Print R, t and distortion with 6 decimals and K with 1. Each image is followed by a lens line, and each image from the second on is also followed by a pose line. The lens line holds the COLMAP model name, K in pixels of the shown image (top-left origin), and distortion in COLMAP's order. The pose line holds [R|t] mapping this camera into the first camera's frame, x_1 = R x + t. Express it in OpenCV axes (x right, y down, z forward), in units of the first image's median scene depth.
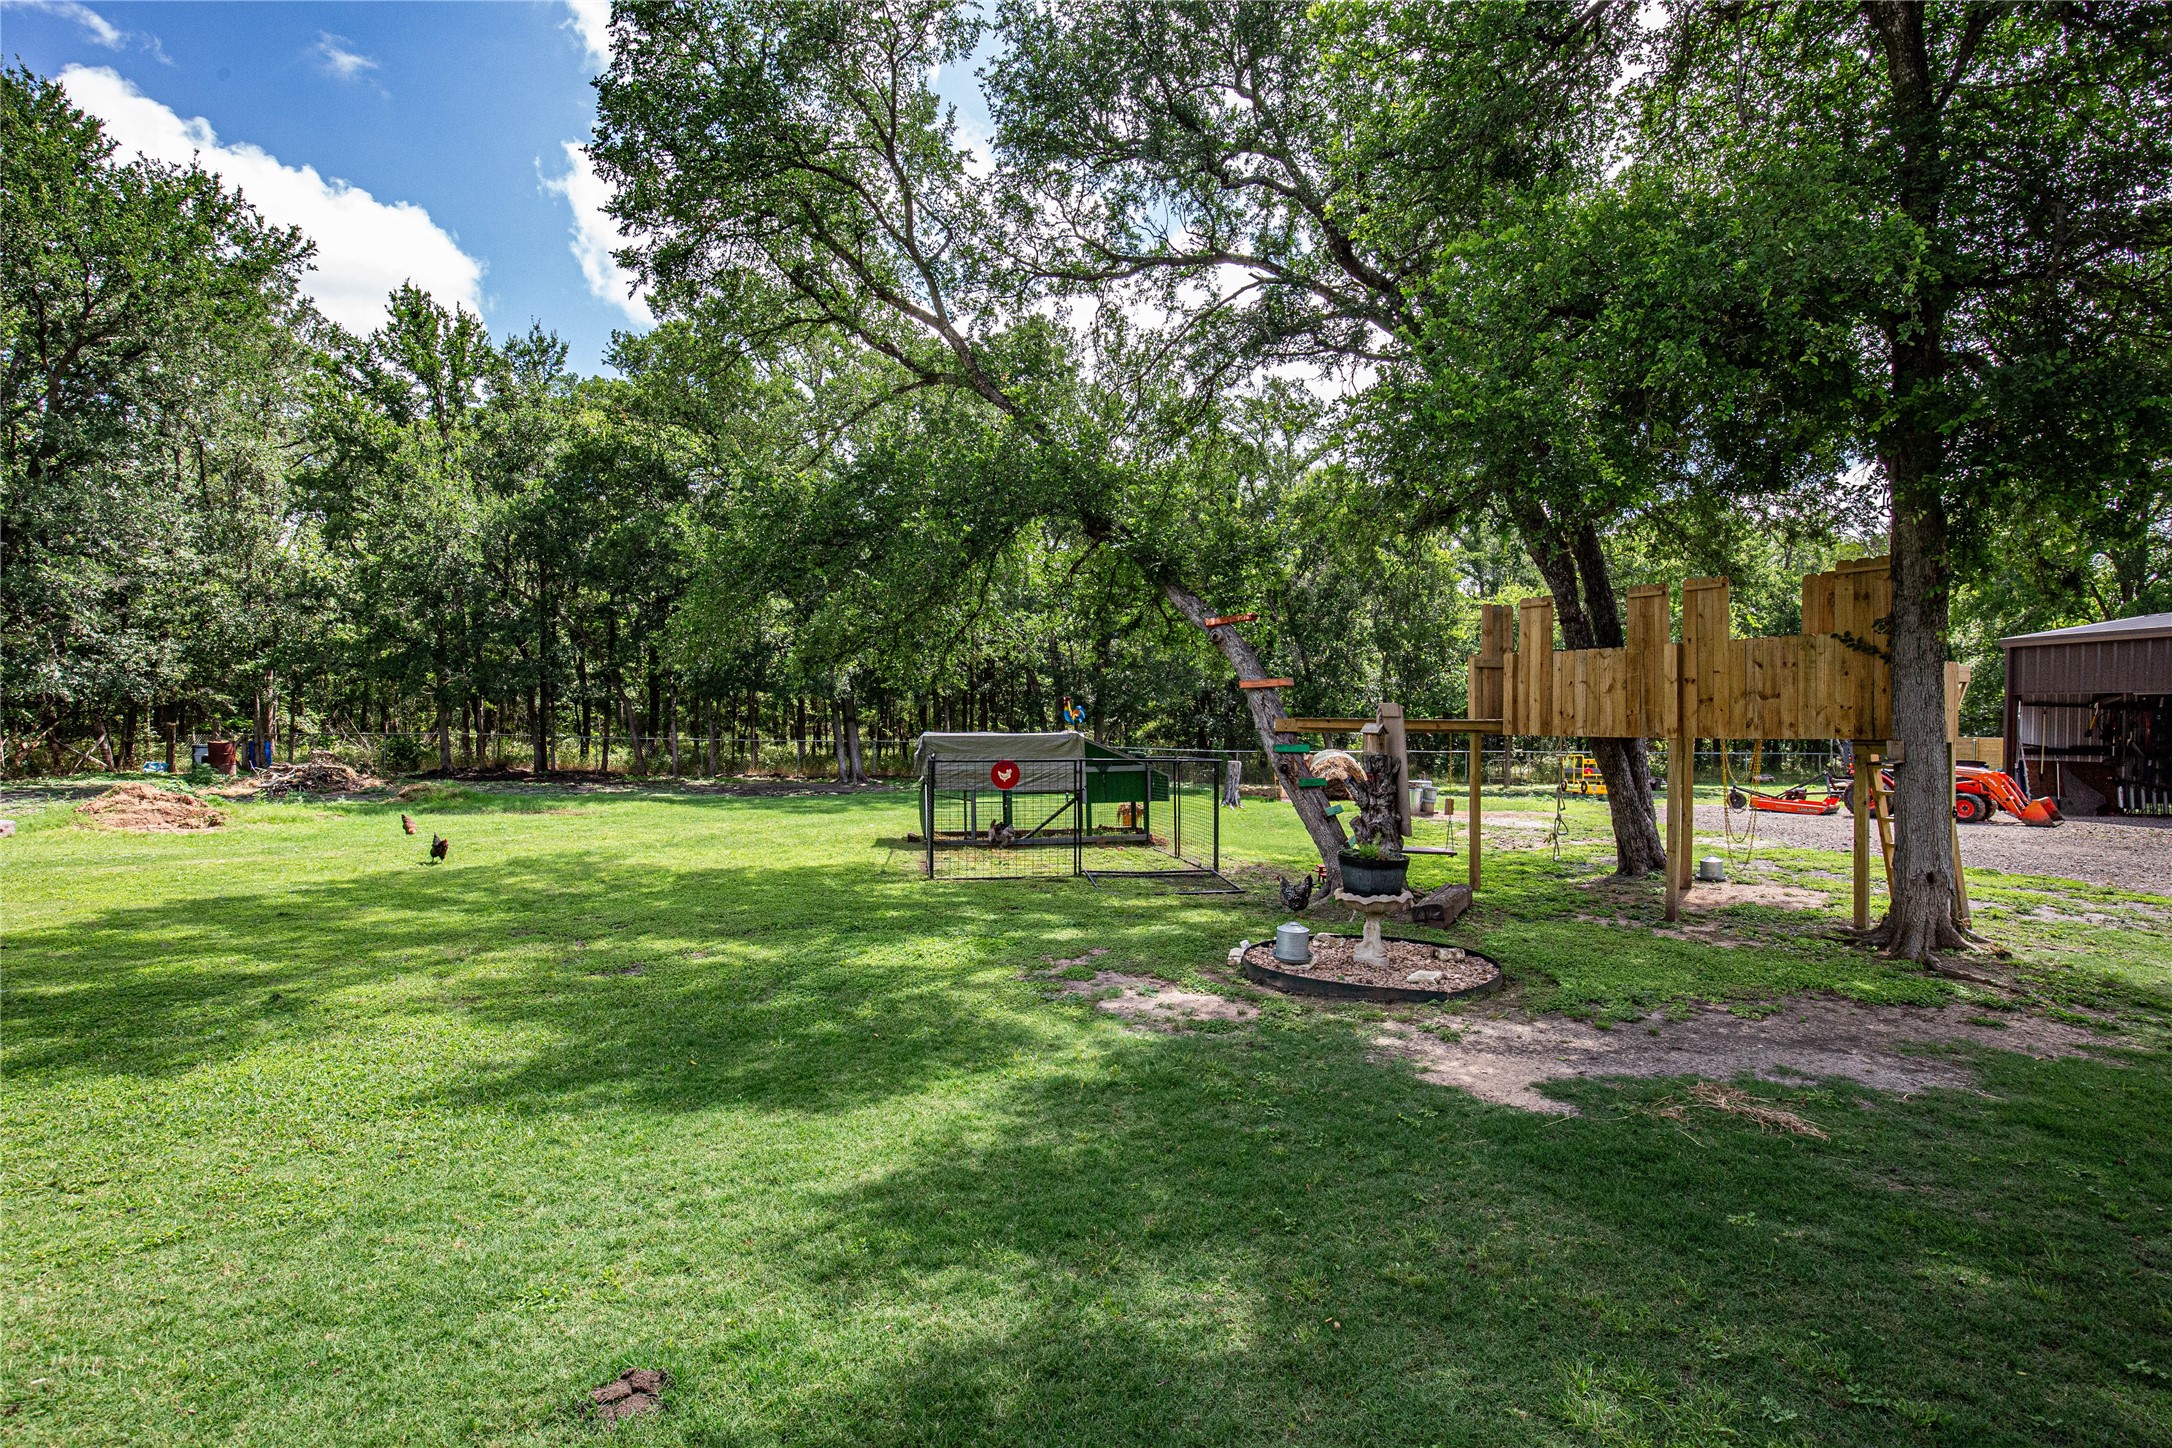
lens RADIAL K [[1001.4, 0, 1090.7], [0, 1001.4, 729.1], [0, 0, 1]] dist [-0.029593, 0.003340]
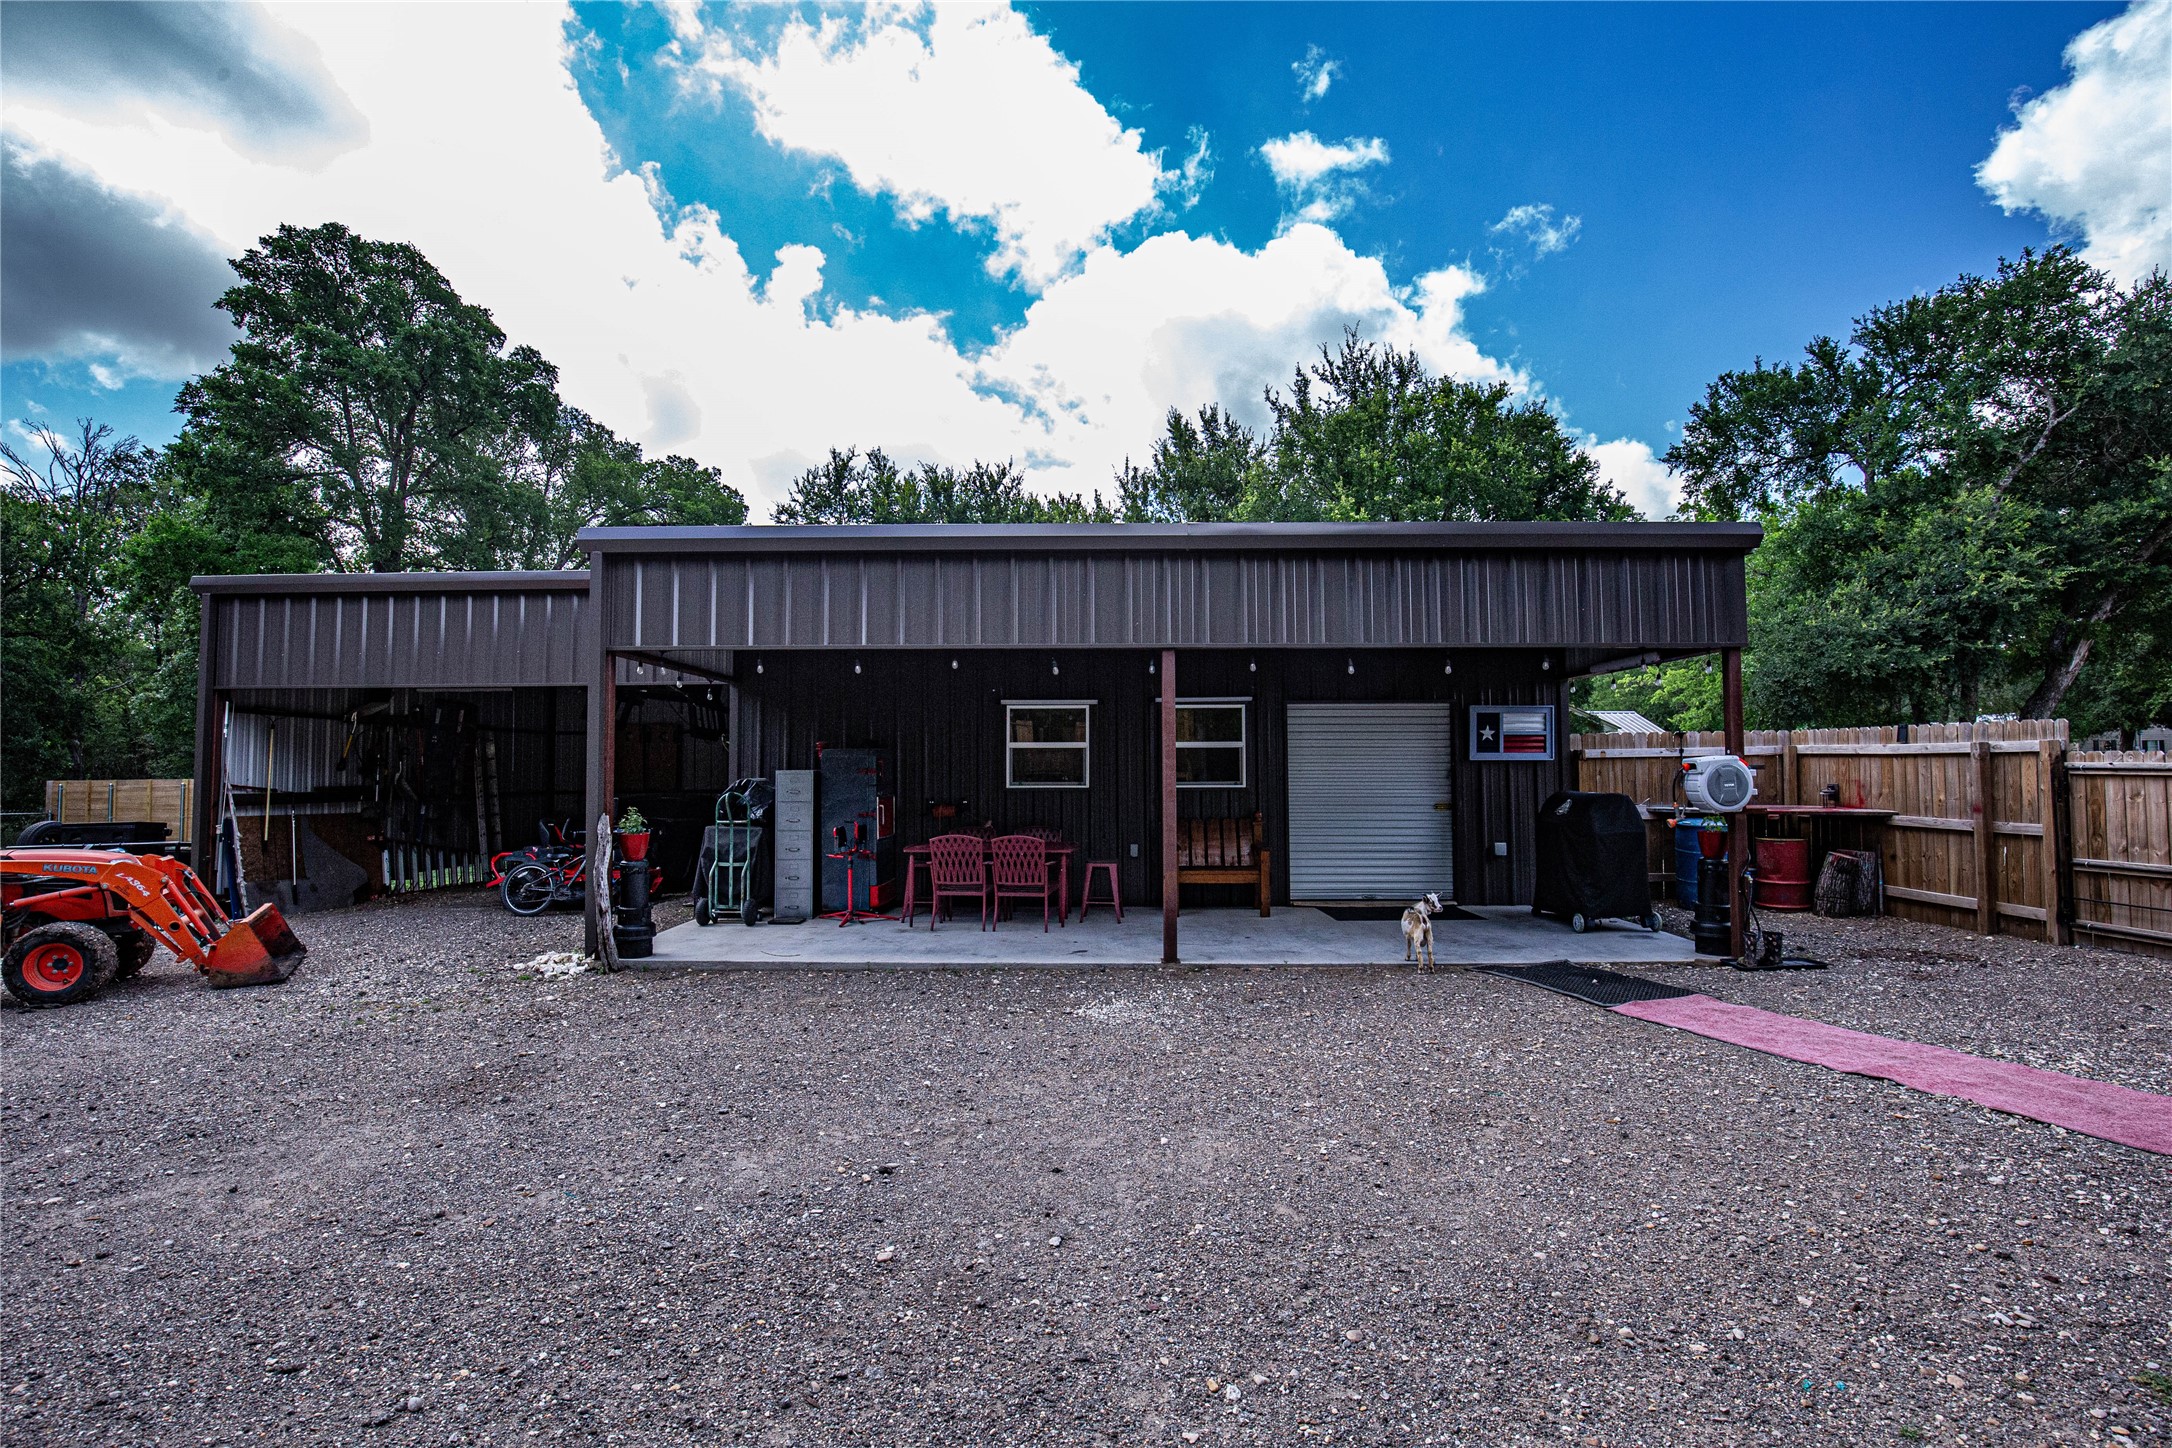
lens RADIAL K [[1001.4, 0, 1069.0], [0, 1001.4, 719.0], [0, 0, 1]] dist [-0.029593, 0.003340]
pose [[0.127582, 0.037450, 0.991121, 0.740109], [0.019929, 0.998988, -0.040313, 0.013330], [-0.991628, 0.024895, 0.126707, 0.738401]]
